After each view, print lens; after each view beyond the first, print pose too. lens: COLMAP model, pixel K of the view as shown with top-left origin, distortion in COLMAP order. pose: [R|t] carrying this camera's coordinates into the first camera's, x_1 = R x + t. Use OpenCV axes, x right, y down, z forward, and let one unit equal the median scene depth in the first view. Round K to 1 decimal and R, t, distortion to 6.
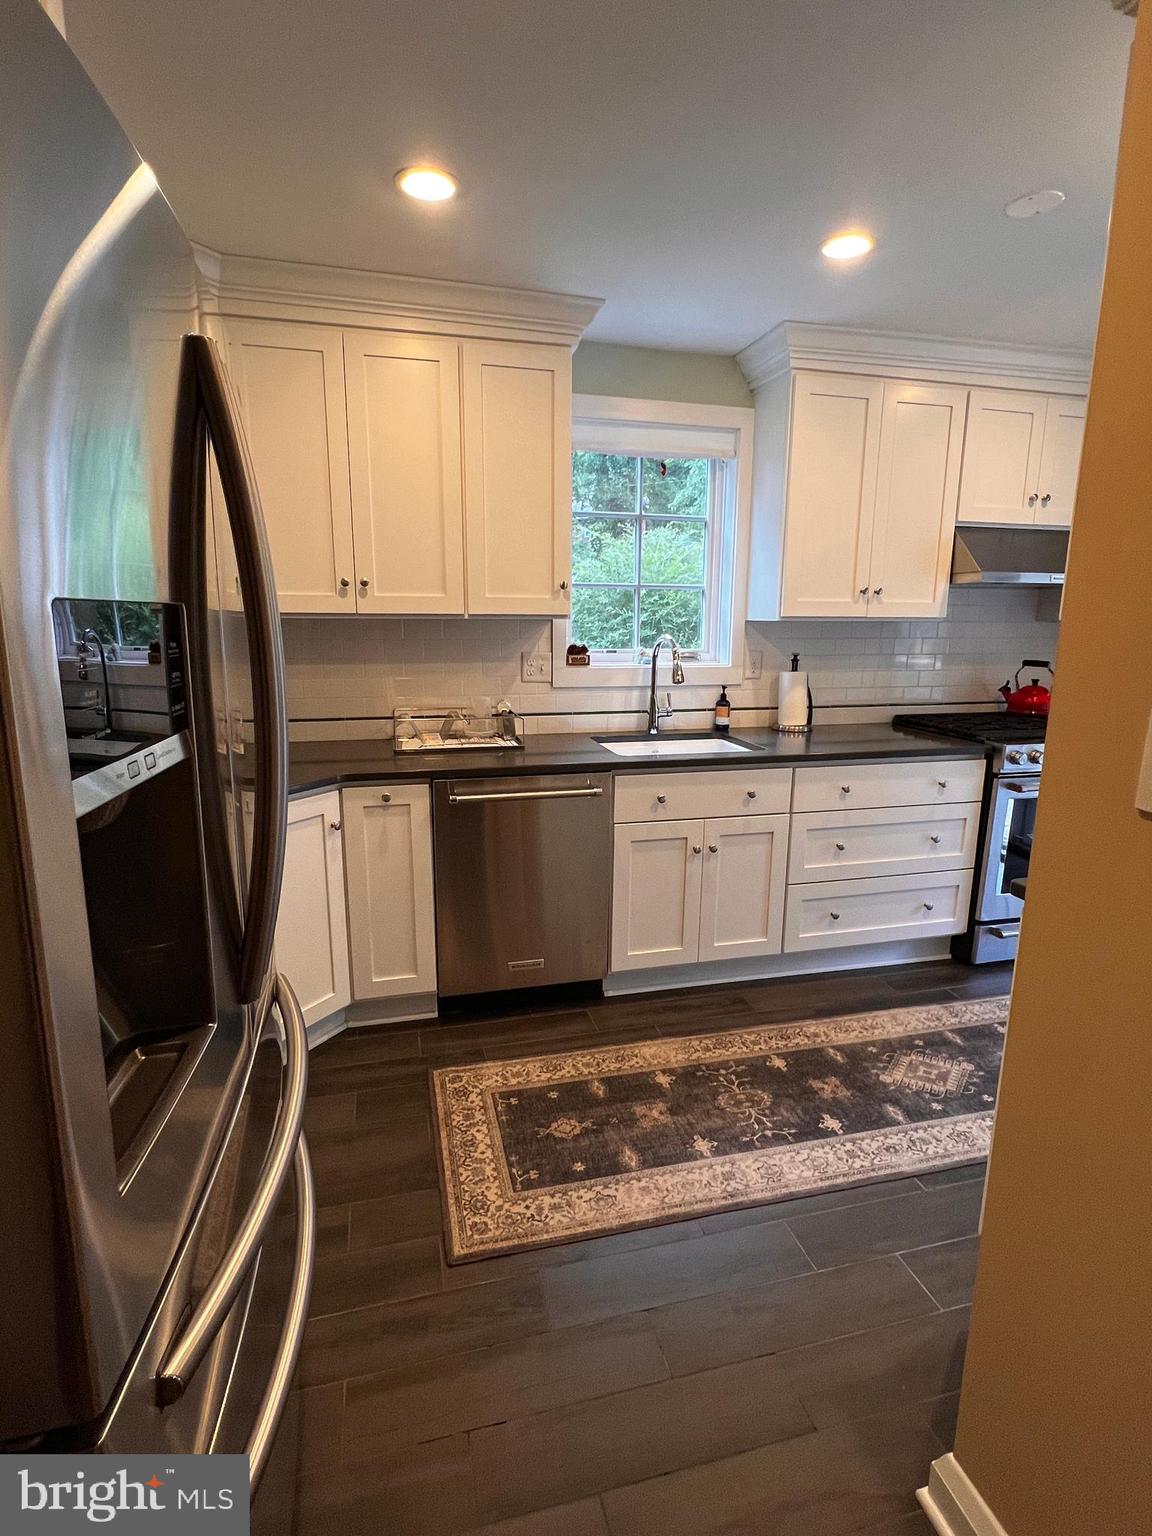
lens RADIAL K [[765.9, 0, 585.7], [0, 765.9, 768.1], [0, 0, 1]] dist [0.002295, 0.000141]
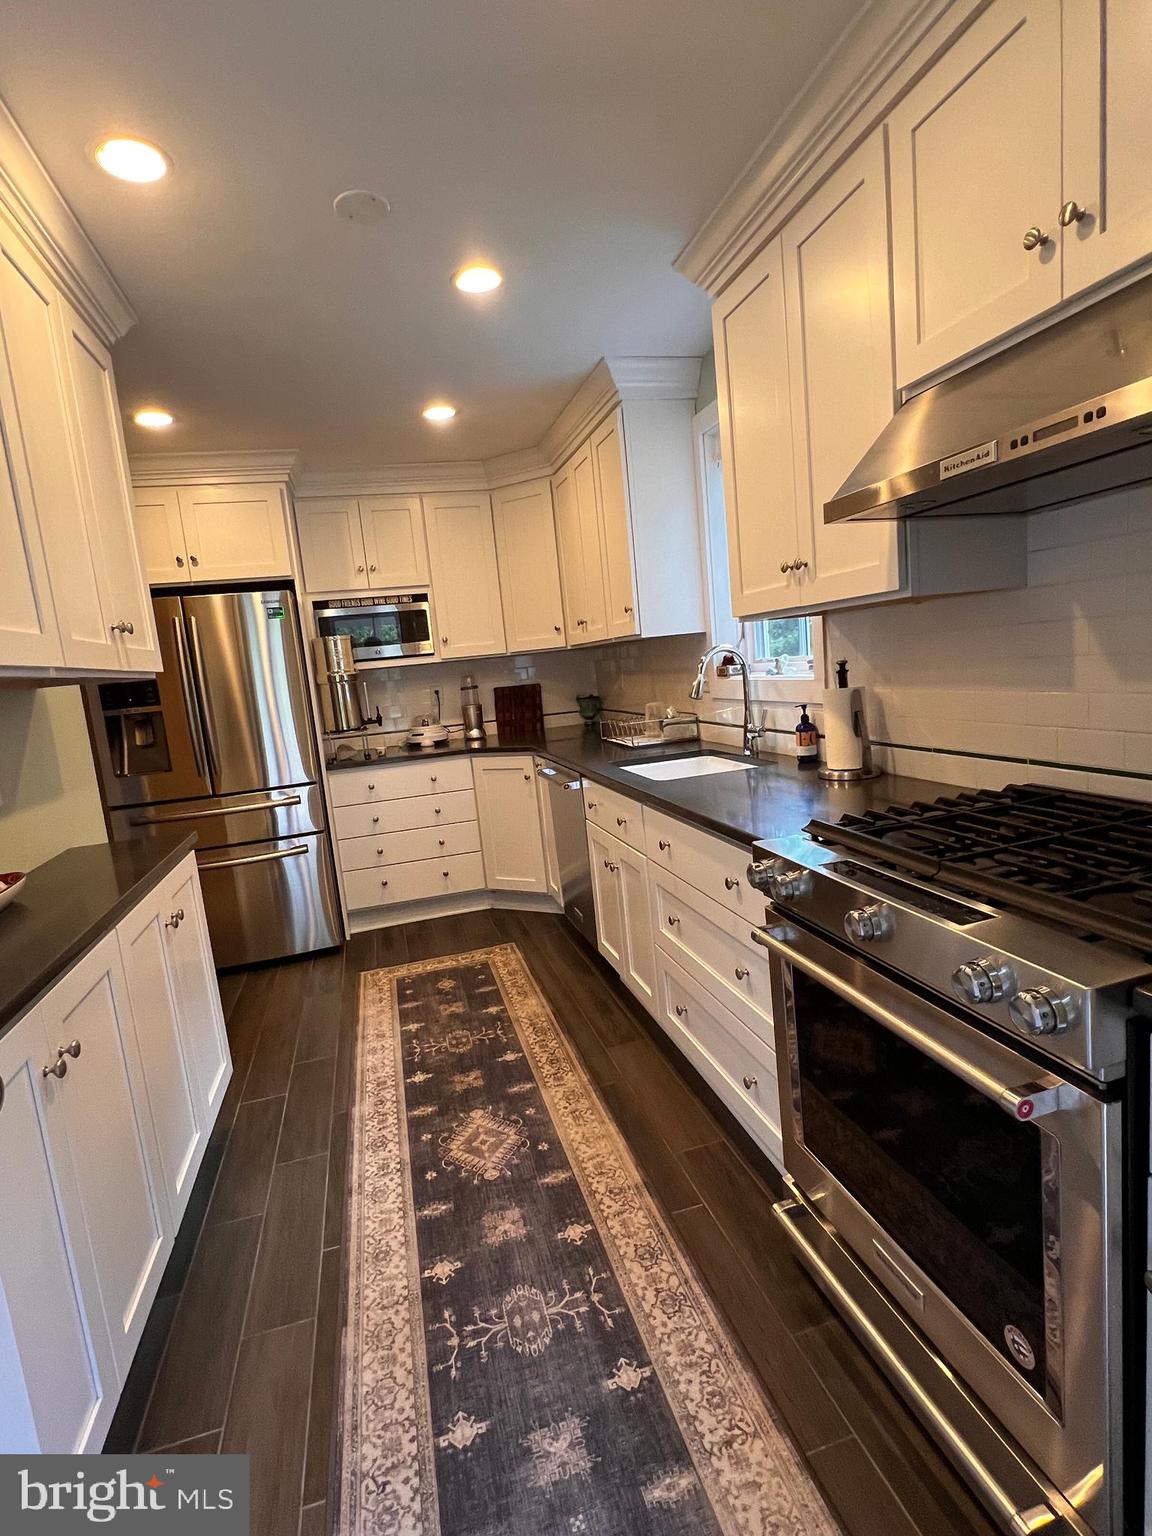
lens RADIAL K [[765.9, 0, 585.7], [0, 765.9, 768.1], [0, 0, 1]] dist [0.002295, 0.000141]
pose [[0.014166, 0.130271, -0.991377, 1.330080], [-0.091124, 0.987519, 0.128462, -0.174321], [0.995739, 0.088518, 0.025860, 1.089160]]
